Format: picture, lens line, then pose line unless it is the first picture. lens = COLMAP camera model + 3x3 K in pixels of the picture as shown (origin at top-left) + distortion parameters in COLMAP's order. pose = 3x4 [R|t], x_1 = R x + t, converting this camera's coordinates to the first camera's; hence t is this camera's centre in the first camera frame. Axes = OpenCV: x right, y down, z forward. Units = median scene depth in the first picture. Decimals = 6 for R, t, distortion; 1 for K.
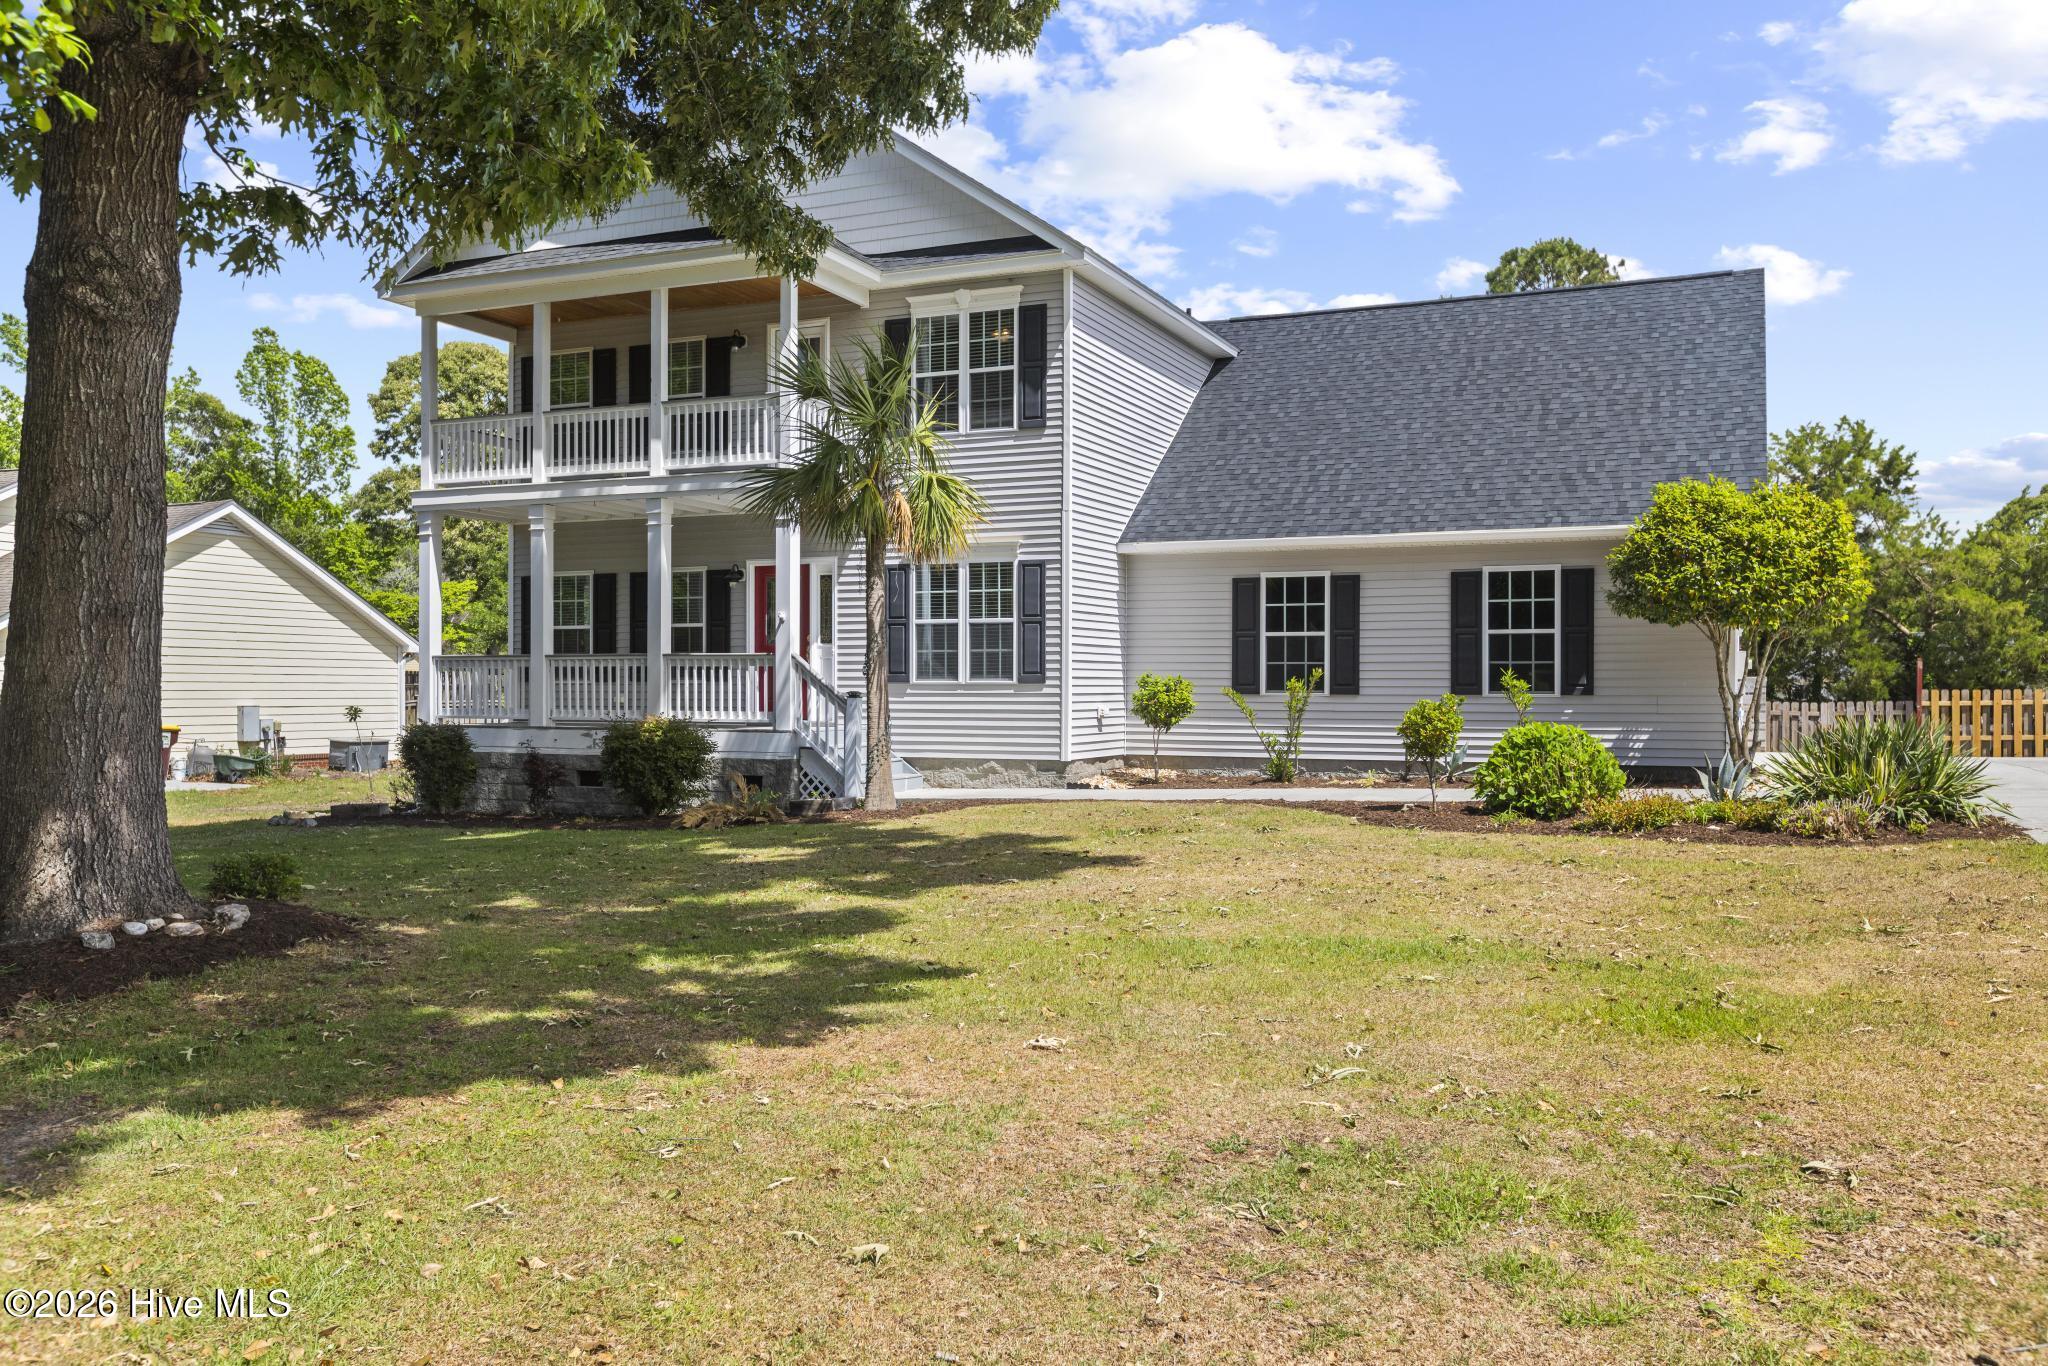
lens RADIAL K [[1663.9, 0, 1020.7], [0, 1663.9, 689.0], [0, 0, 1]] dist [0.011831, 0.002242]
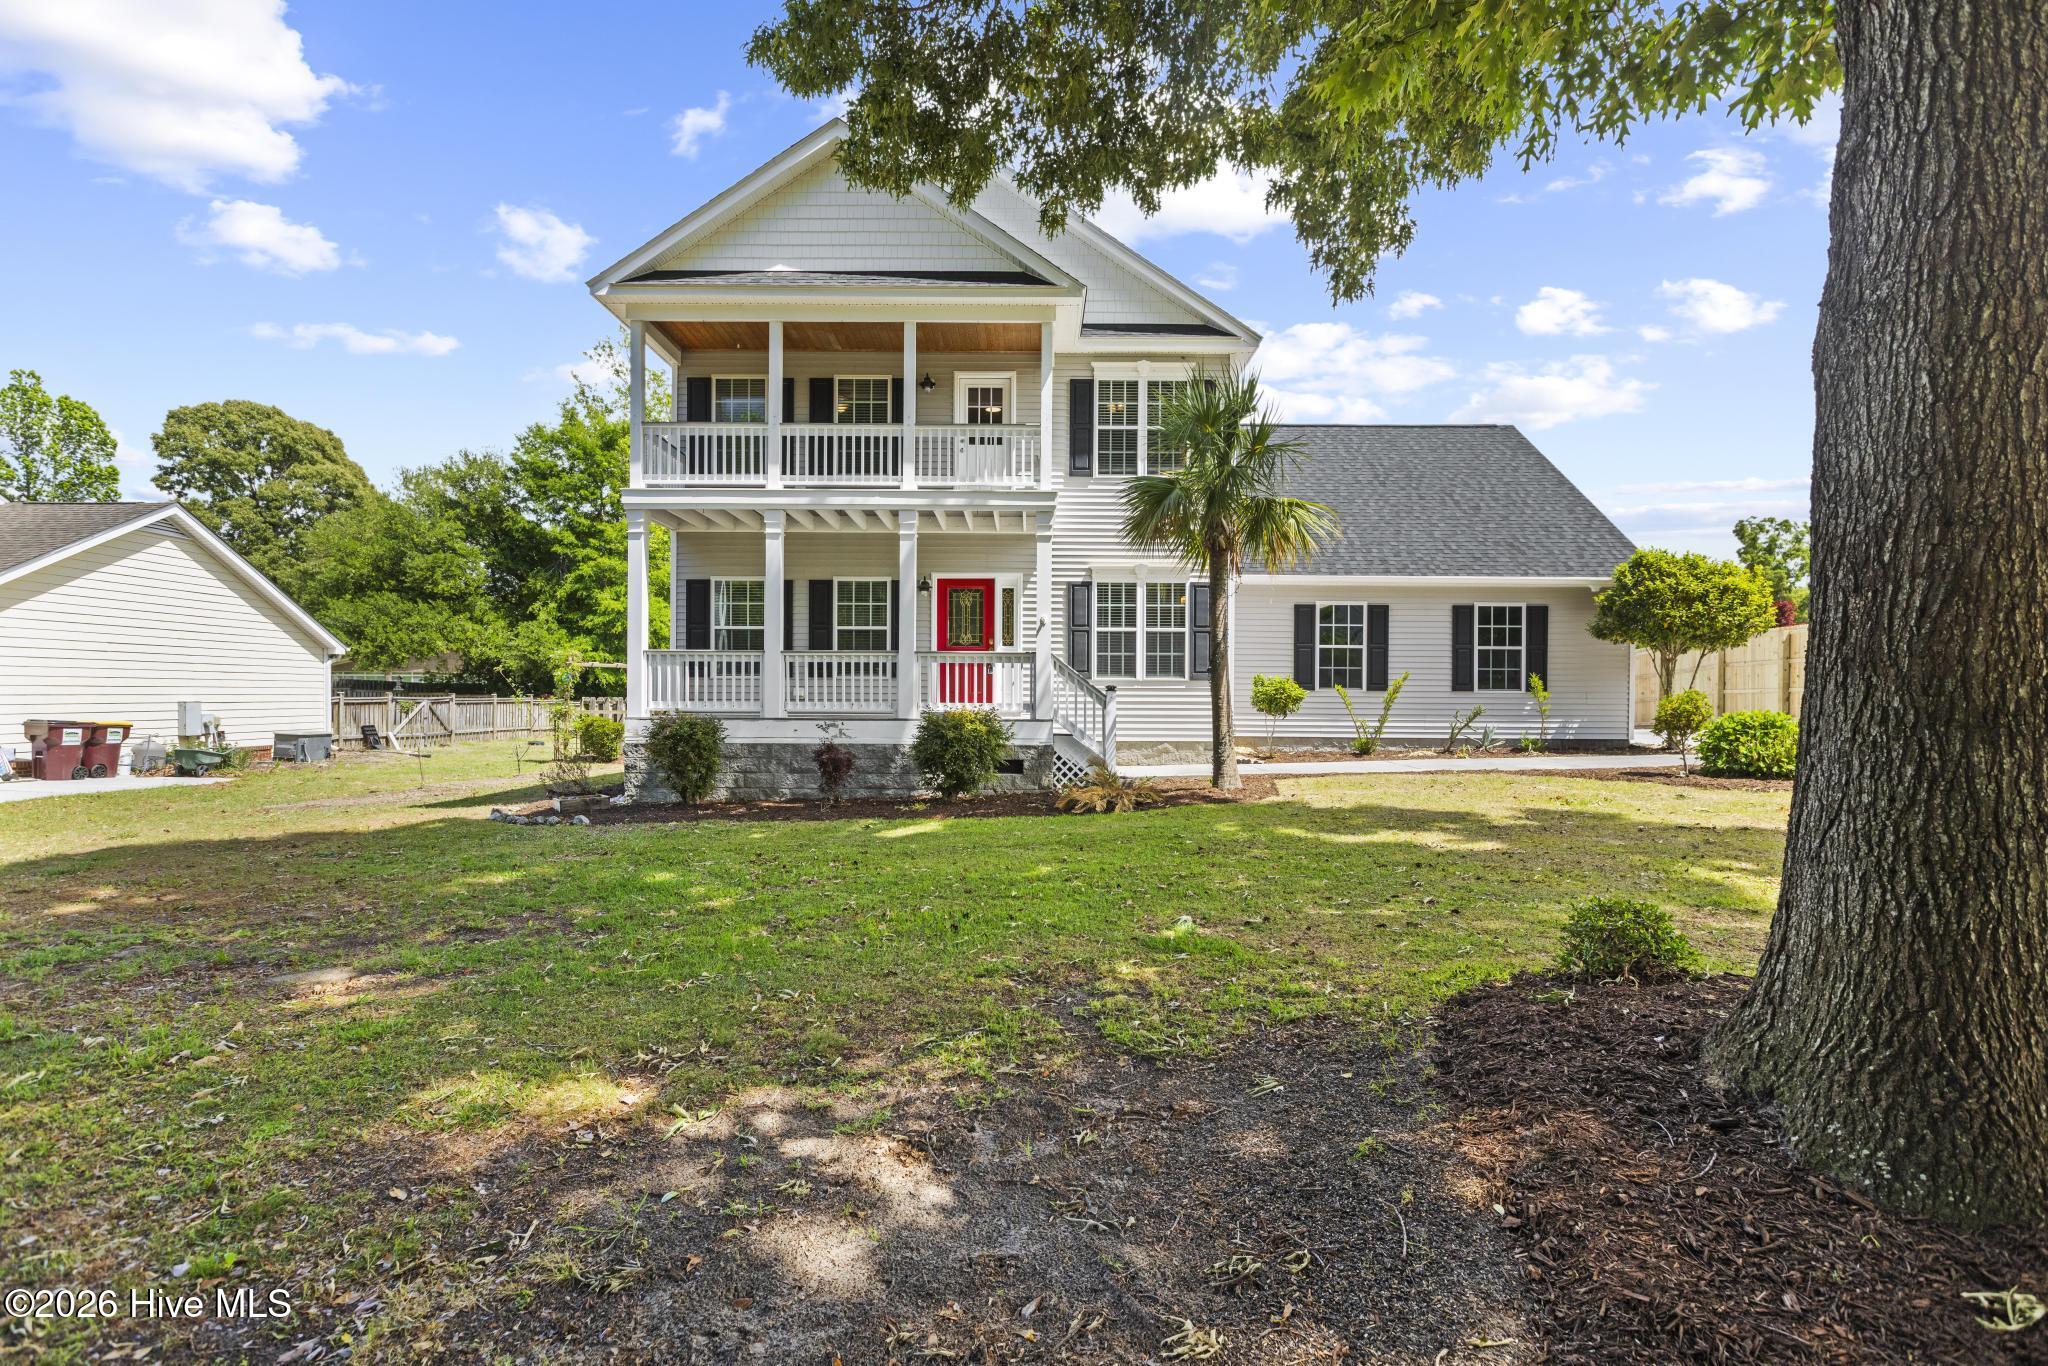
lens RADIAL K [[1018.3, 0, 1034.8], [0, 1018.3, 696.6], [0, 0, 1]] dist [-0.006693, -0.000809]
pose [[0.909929, 0.001540, 0.414760, -0.416413], [-0.002879, 0.999992, 0.002603, 0.006567], [-0.414753, -0.003562, 0.909927, 0.346015]]
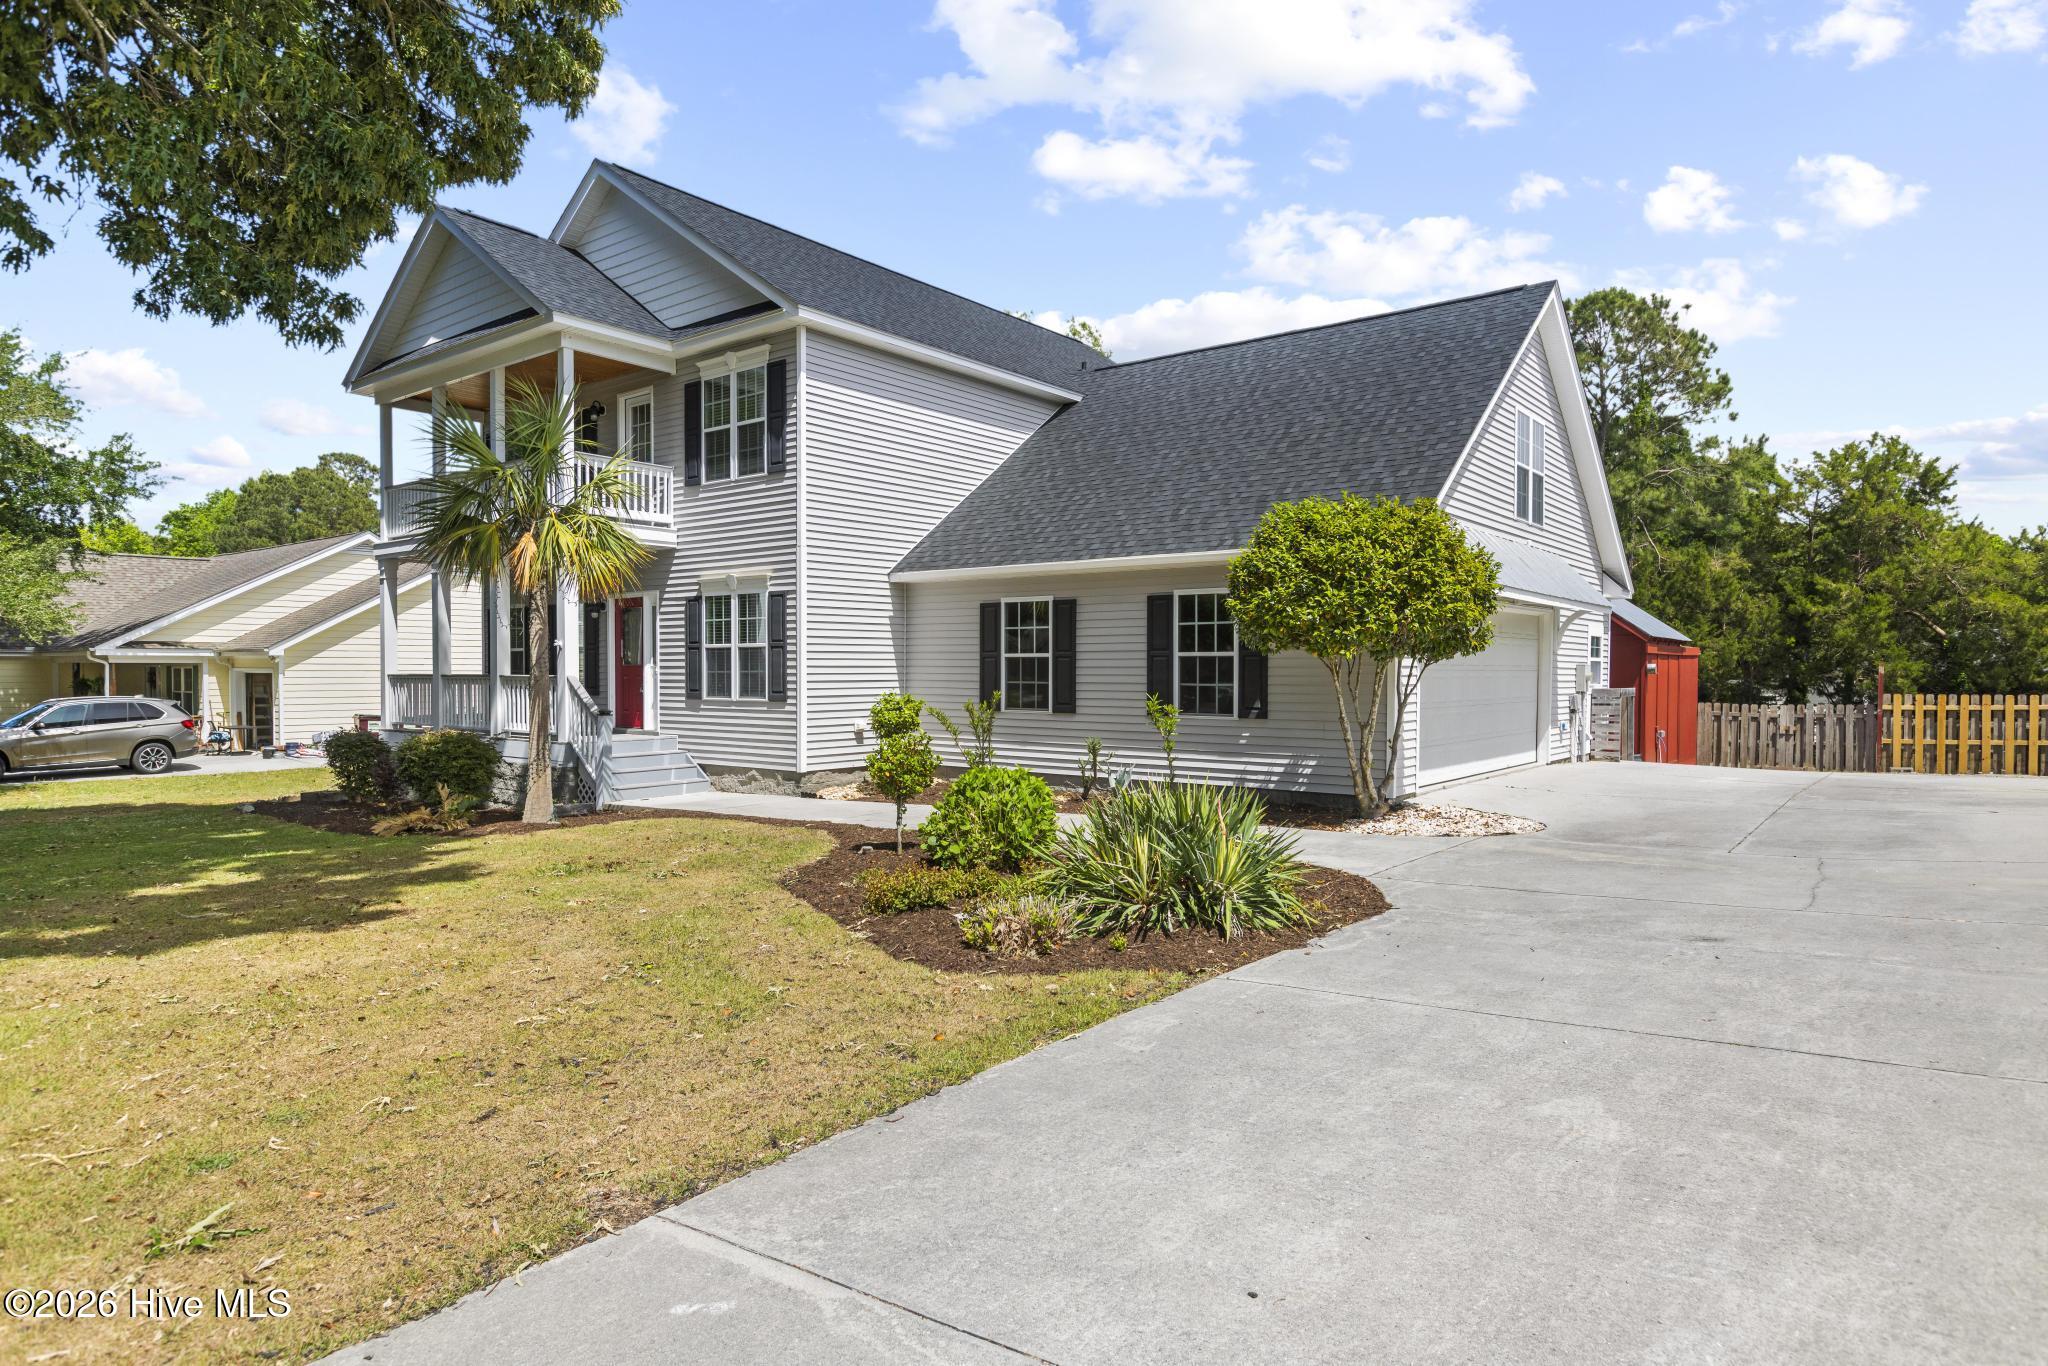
lens RADIAL K [[1205.4, 0, 1015.6], [0, 1205.4, 688.5], [0, 0, 1]] dist [-0.008948, -0.000339]
pose [[0.966717, 0.003300, -0.255827, 0.359531], [0.000343, 0.999899, 0.014194, -0.023104], [0.255849, -0.013809, 0.966618, 0.254636]]
